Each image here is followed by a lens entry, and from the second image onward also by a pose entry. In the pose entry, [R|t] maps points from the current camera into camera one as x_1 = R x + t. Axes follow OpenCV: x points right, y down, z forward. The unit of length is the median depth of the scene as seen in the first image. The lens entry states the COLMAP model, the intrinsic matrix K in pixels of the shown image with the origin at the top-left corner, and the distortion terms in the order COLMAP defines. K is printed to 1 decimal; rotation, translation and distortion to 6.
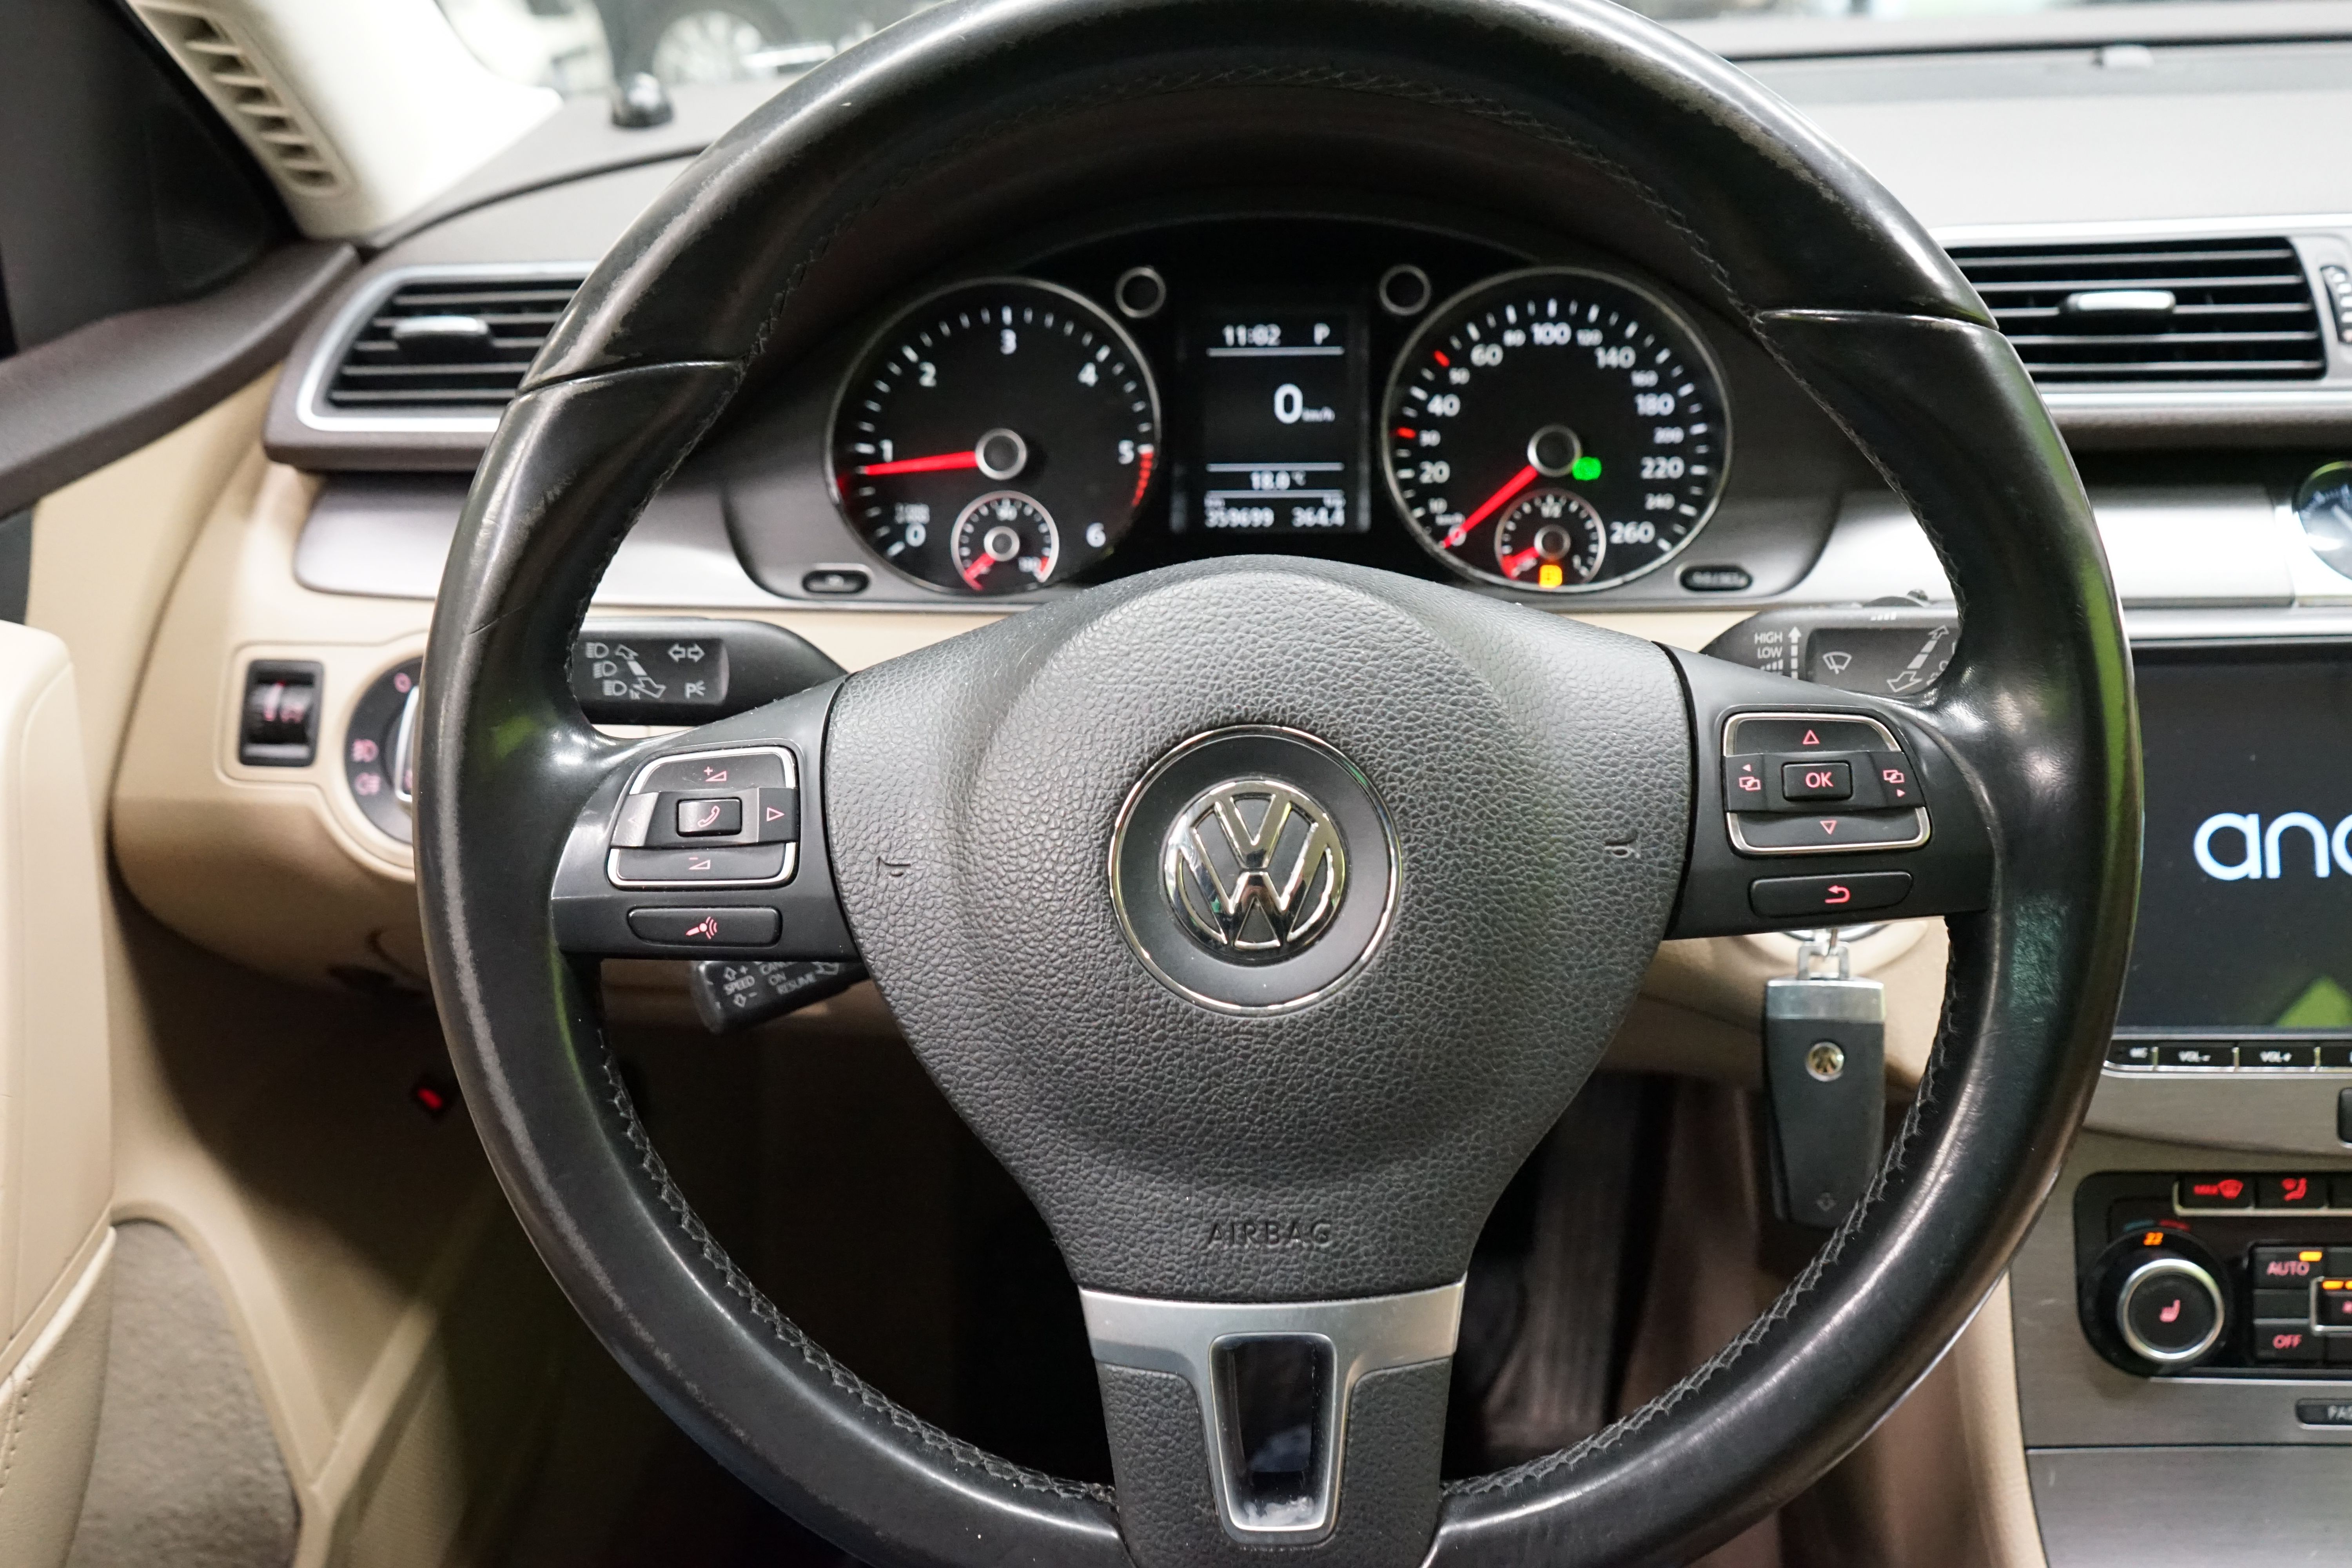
lens RADIAL K [[1897.3, 0, 1180.3], [0, 1897.3, 775.5], [0, 0, 1]] dist [0.006574, 0.002013]
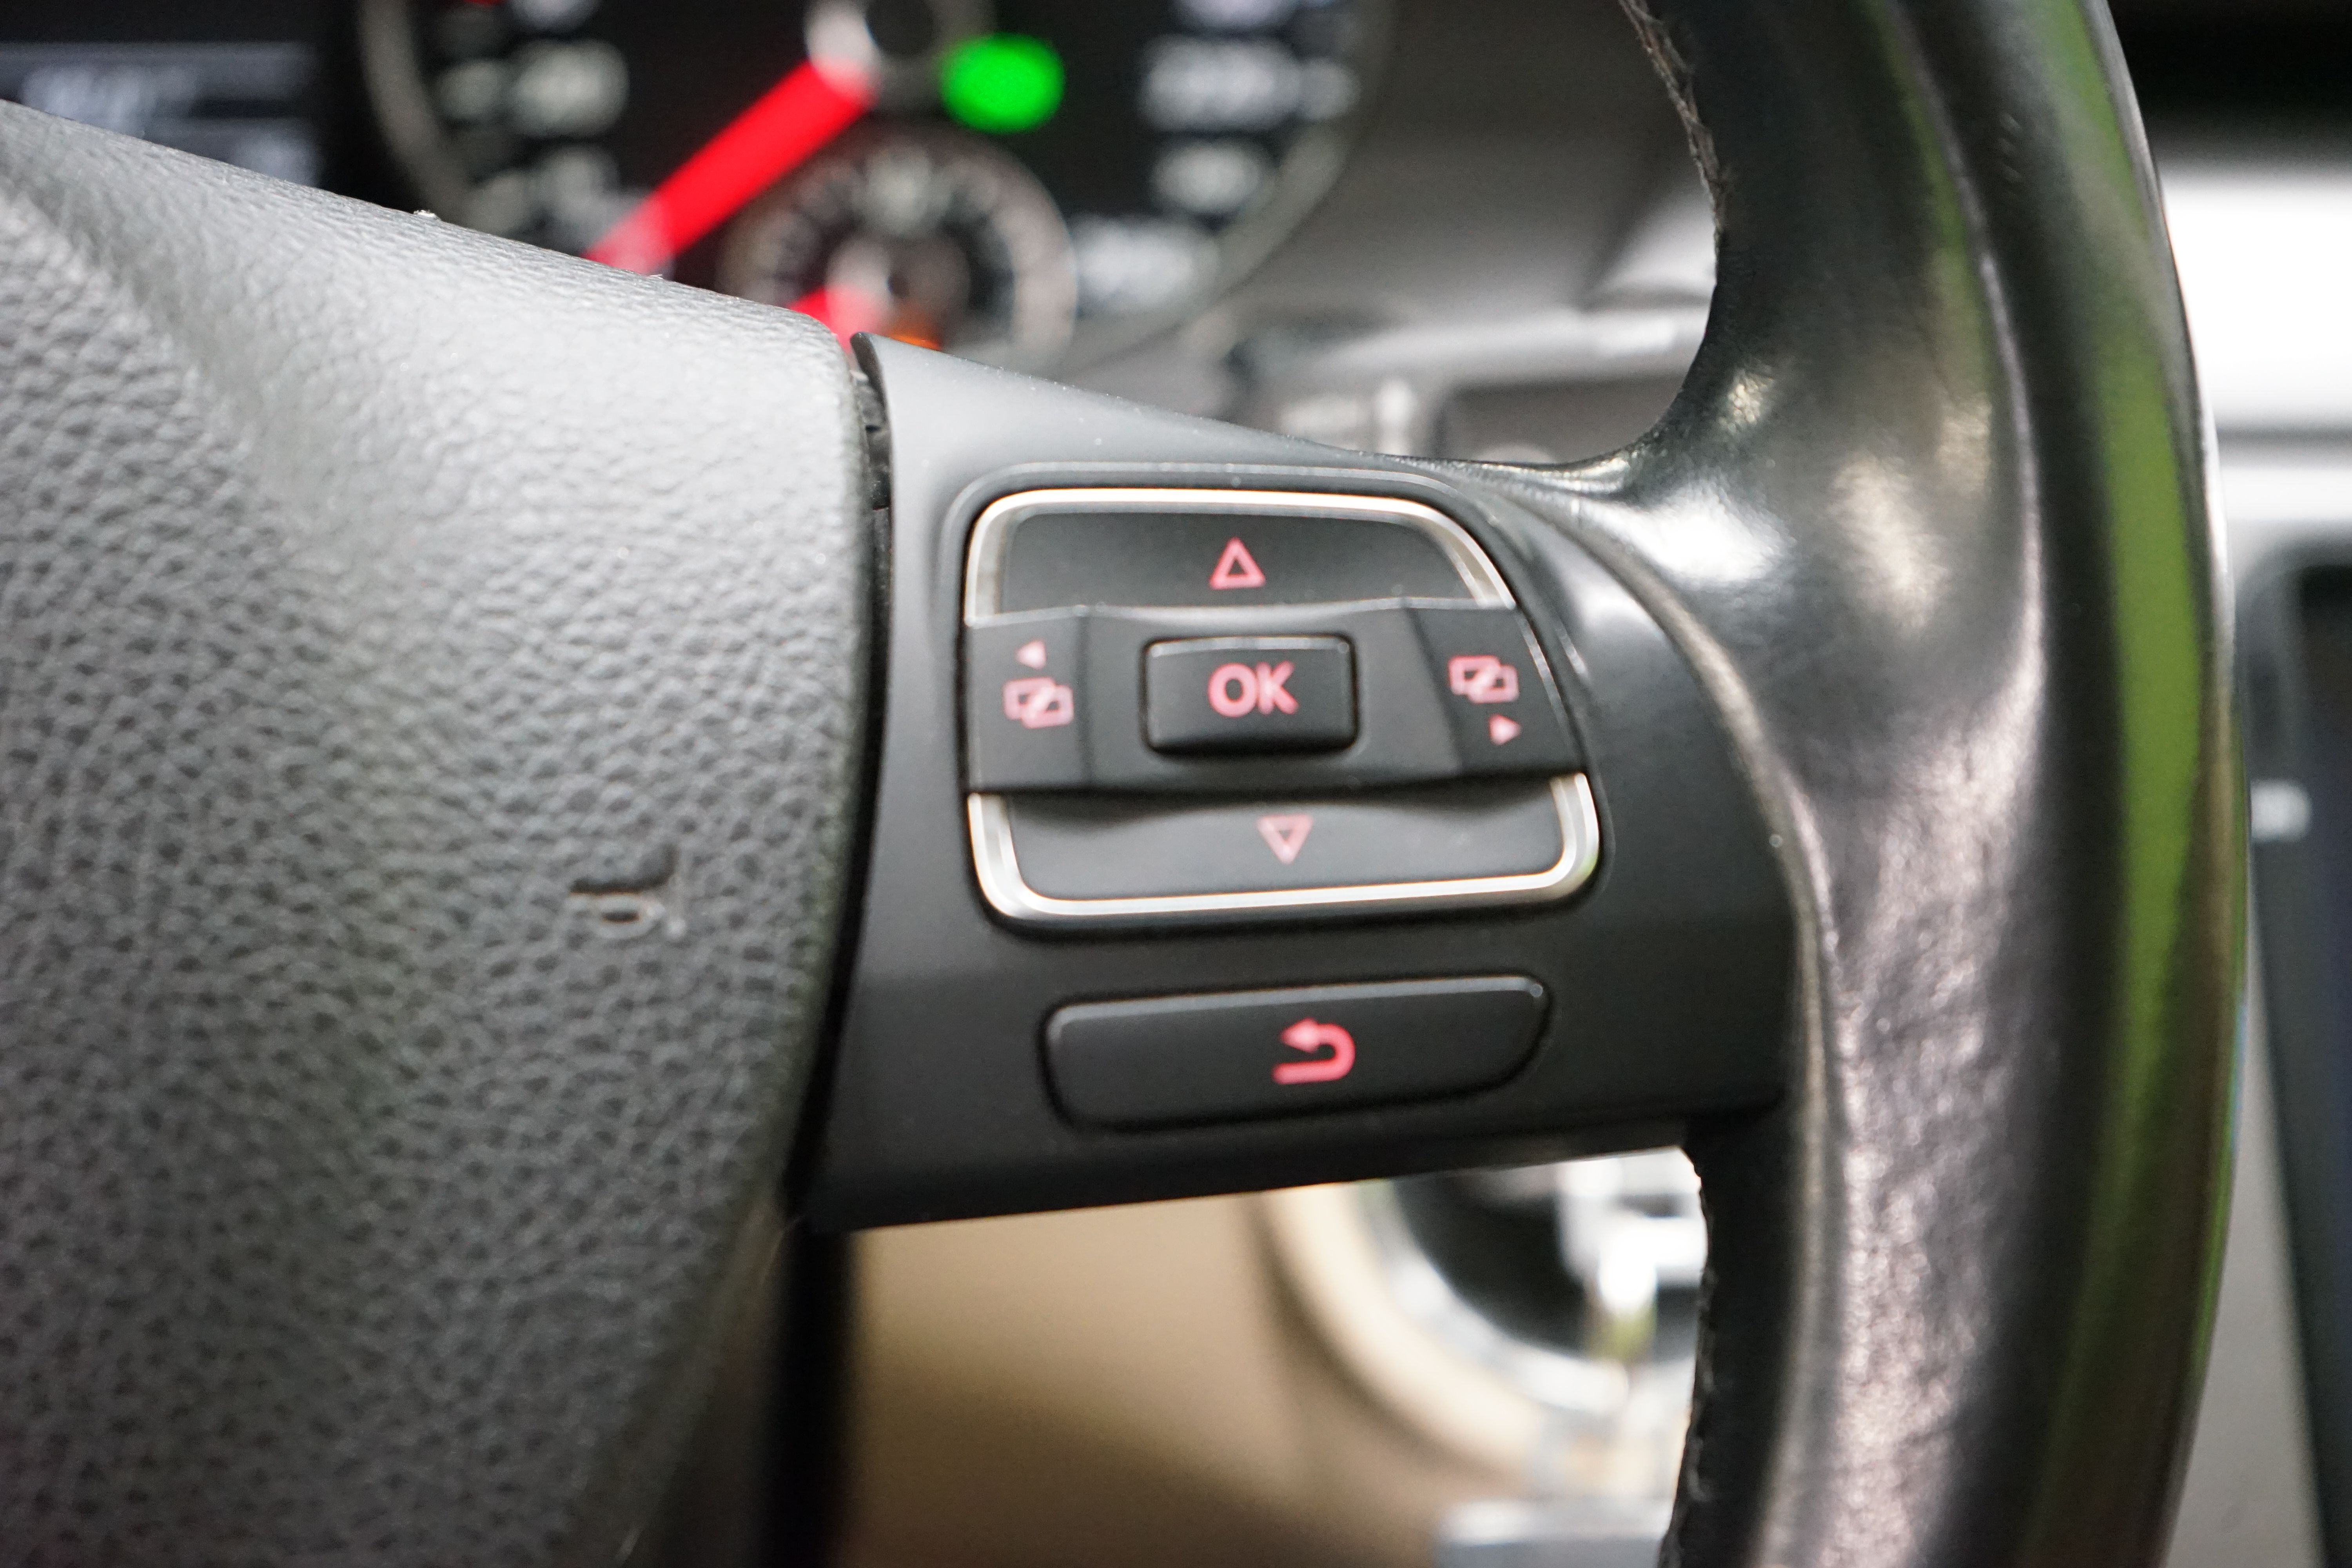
lens RADIAL K [[5004.0, 0, 1174.9], [0, 5004.0, 787.1], [0, 0, 1]] dist [-0.086907, 0.000000]
pose [[0.995023, 0.004216, 0.099553, 0.241152], [0.008208, 0.992241, -0.124058, 0.121945], [-0.099304, 0.124258, 0.987268, 0.180990]]
